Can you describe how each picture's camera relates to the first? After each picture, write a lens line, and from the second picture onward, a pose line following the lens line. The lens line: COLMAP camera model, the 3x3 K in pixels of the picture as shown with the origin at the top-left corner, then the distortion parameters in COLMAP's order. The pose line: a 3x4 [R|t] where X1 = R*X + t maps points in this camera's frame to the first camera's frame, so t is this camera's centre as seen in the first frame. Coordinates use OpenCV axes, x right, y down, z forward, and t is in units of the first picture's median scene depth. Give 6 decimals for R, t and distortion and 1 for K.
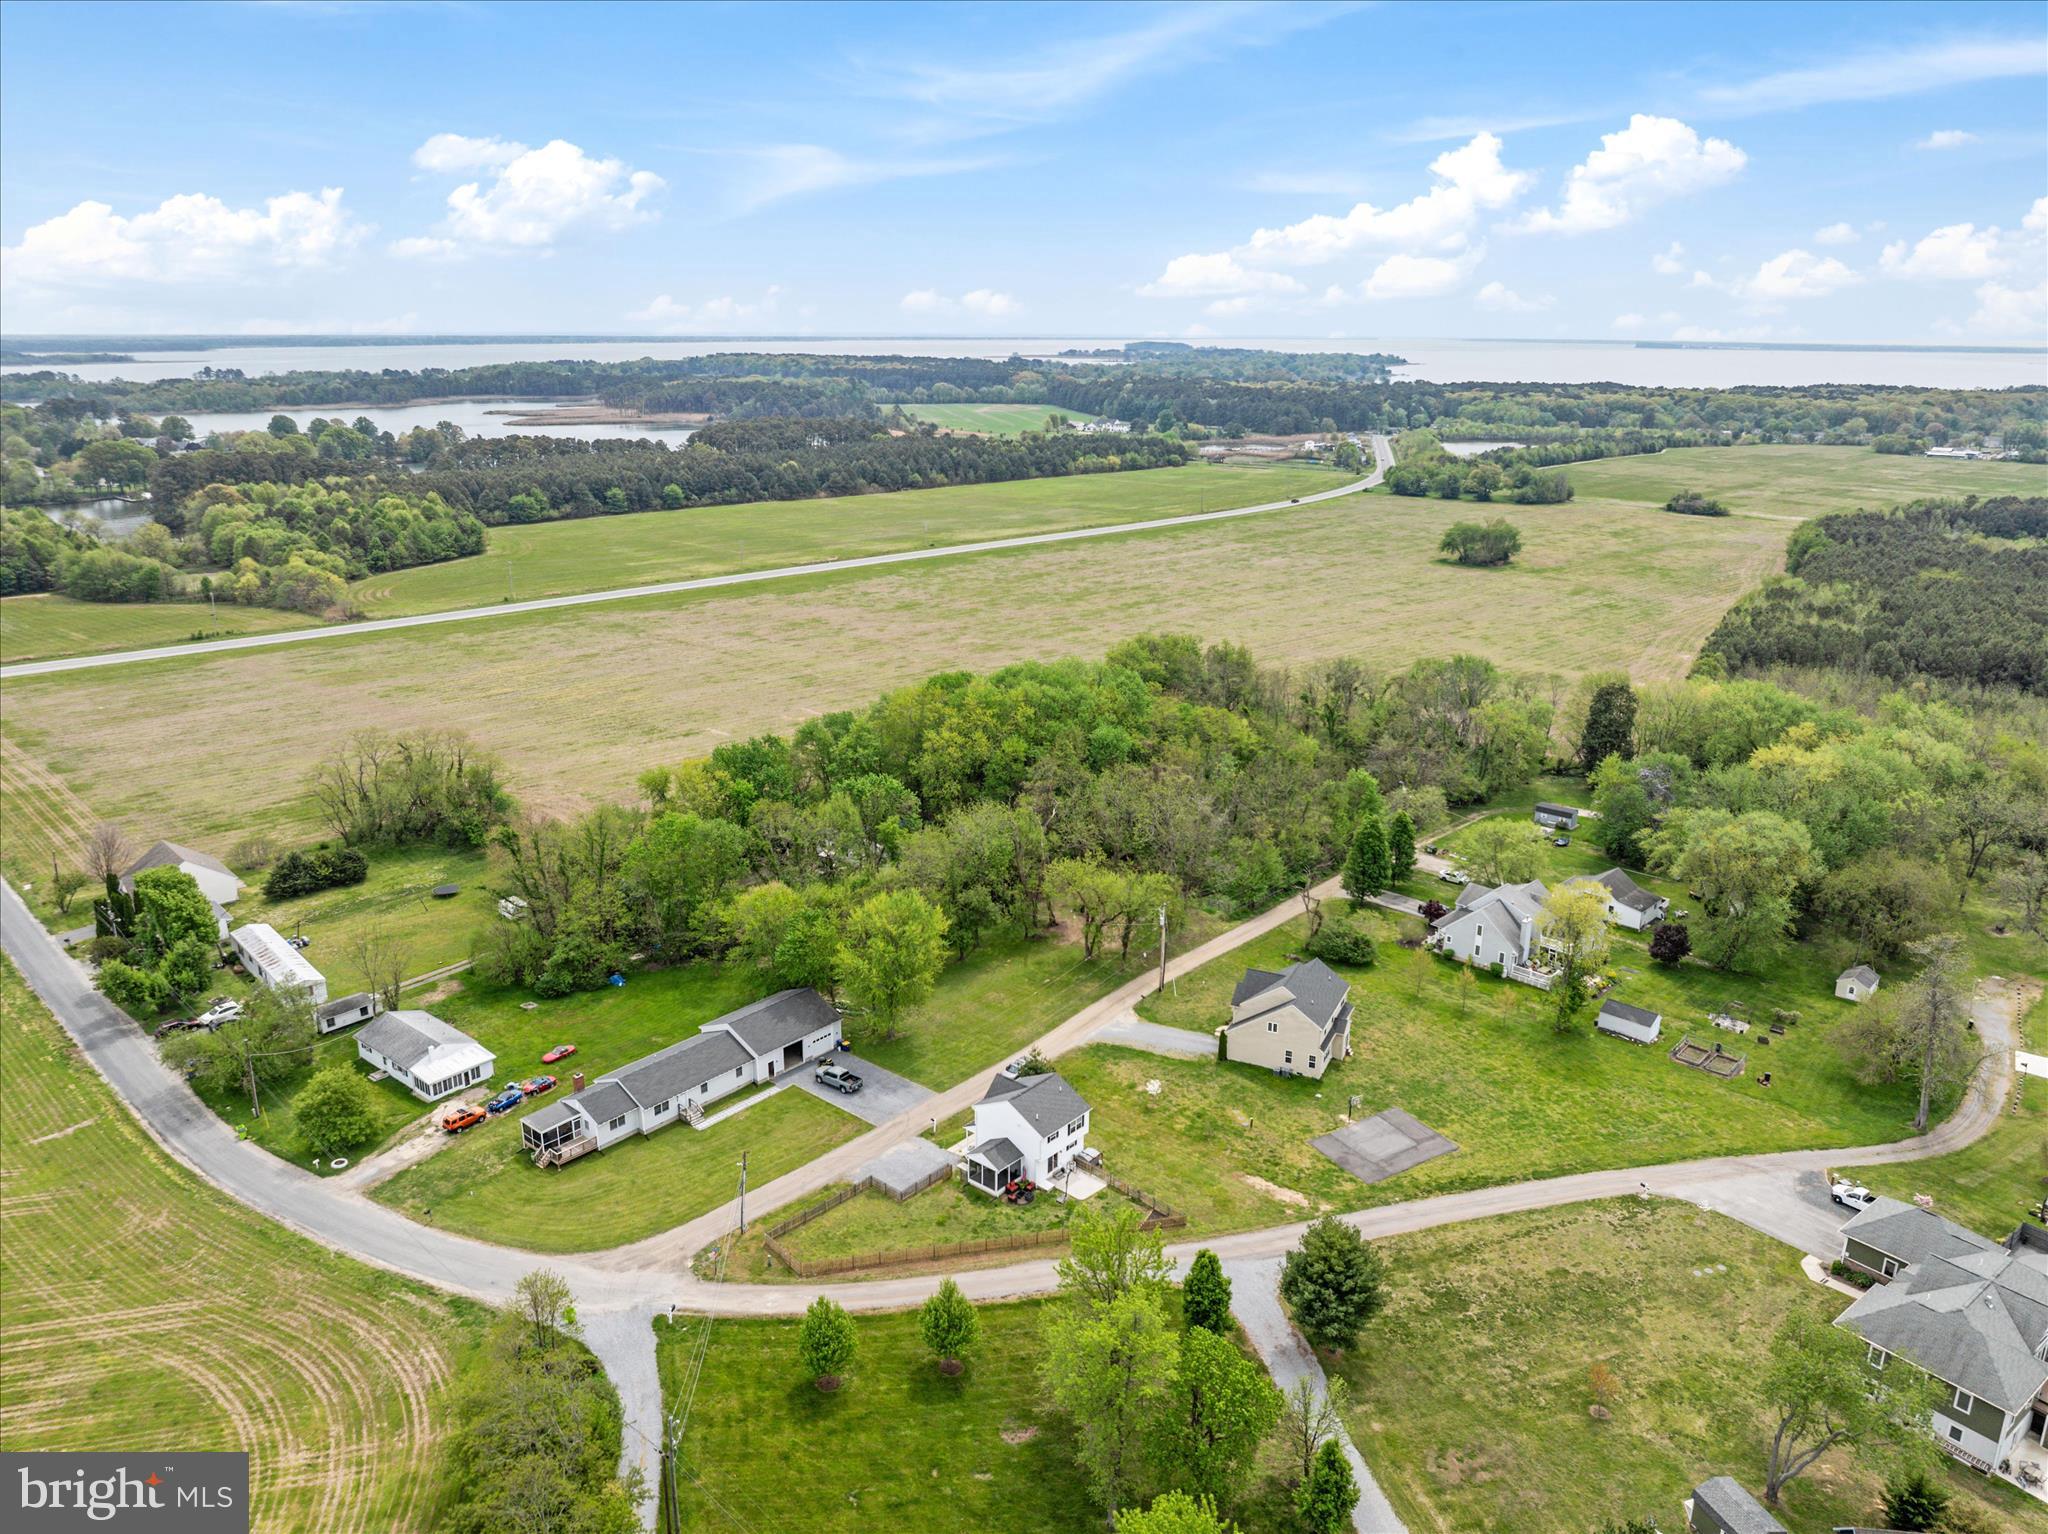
lens RADIAL K [[1438.4, 0, 1029.9], [0, 1438.4, 767.0], [0, 0, 1]] dist [-0.029129, -0.004760]
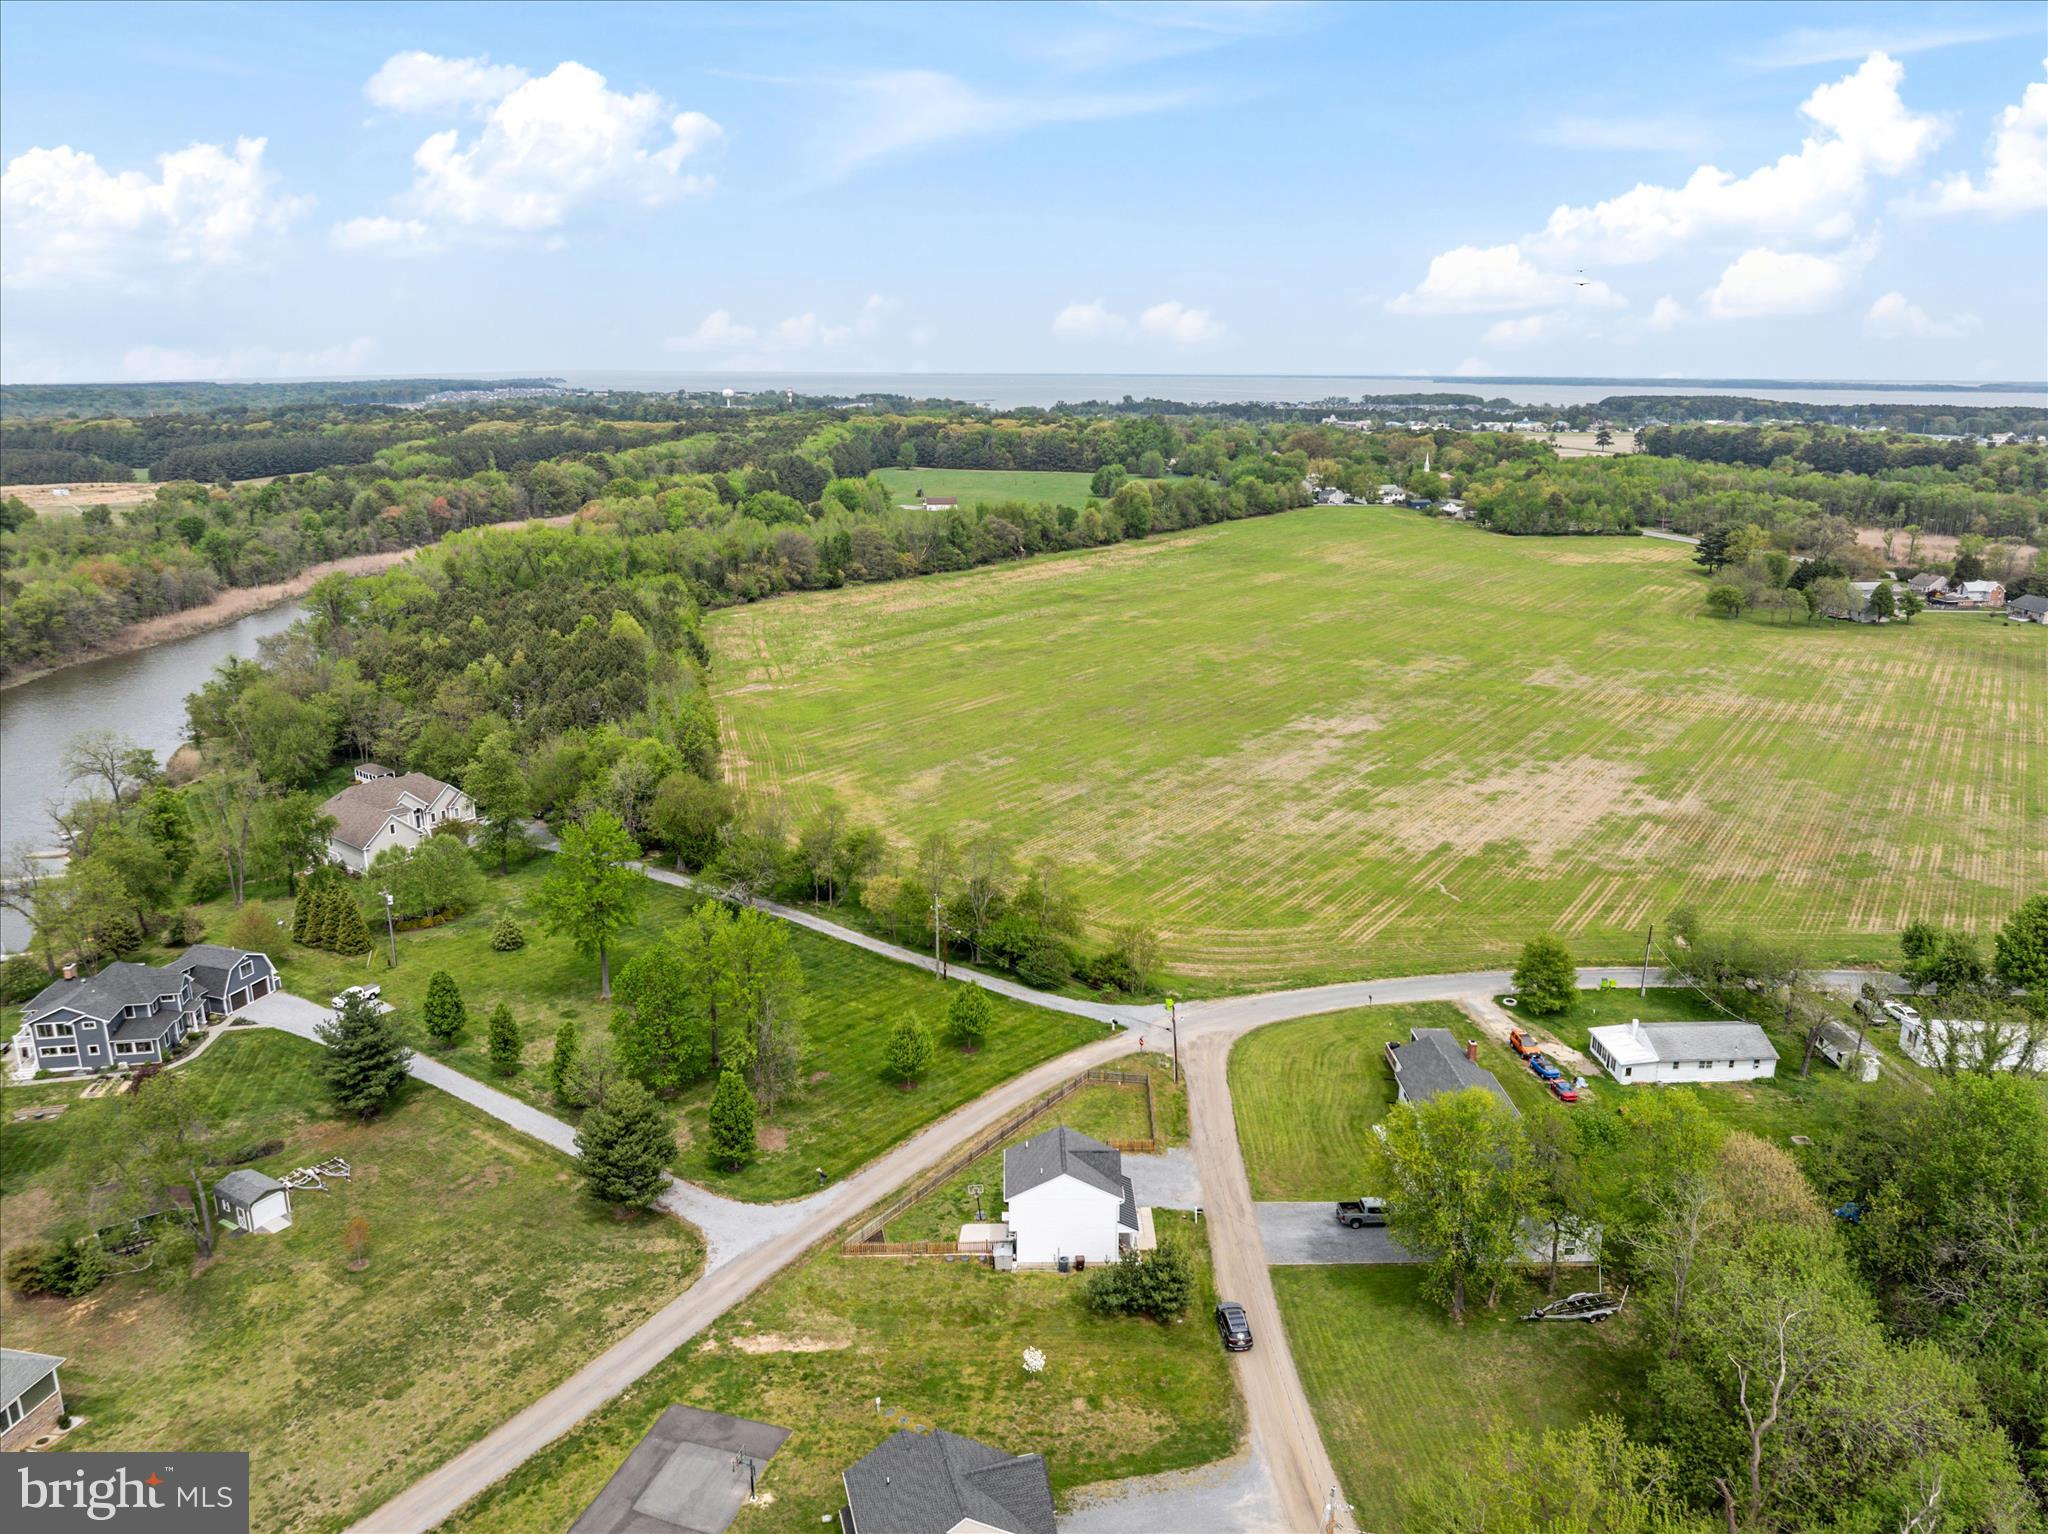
lens RADIAL K [[1438.4, 0, 1022.9], [0, 1438.4, 763.4], [0, 0, 1]] dist [-0.029129, -0.004760]
pose [[-0.752576, 0.168832, -0.636494, 0.430739], [-0.196444, 0.865002, 0.461716, -0.289782], [0.628521, 0.472512, -0.617813, 1.199953]]
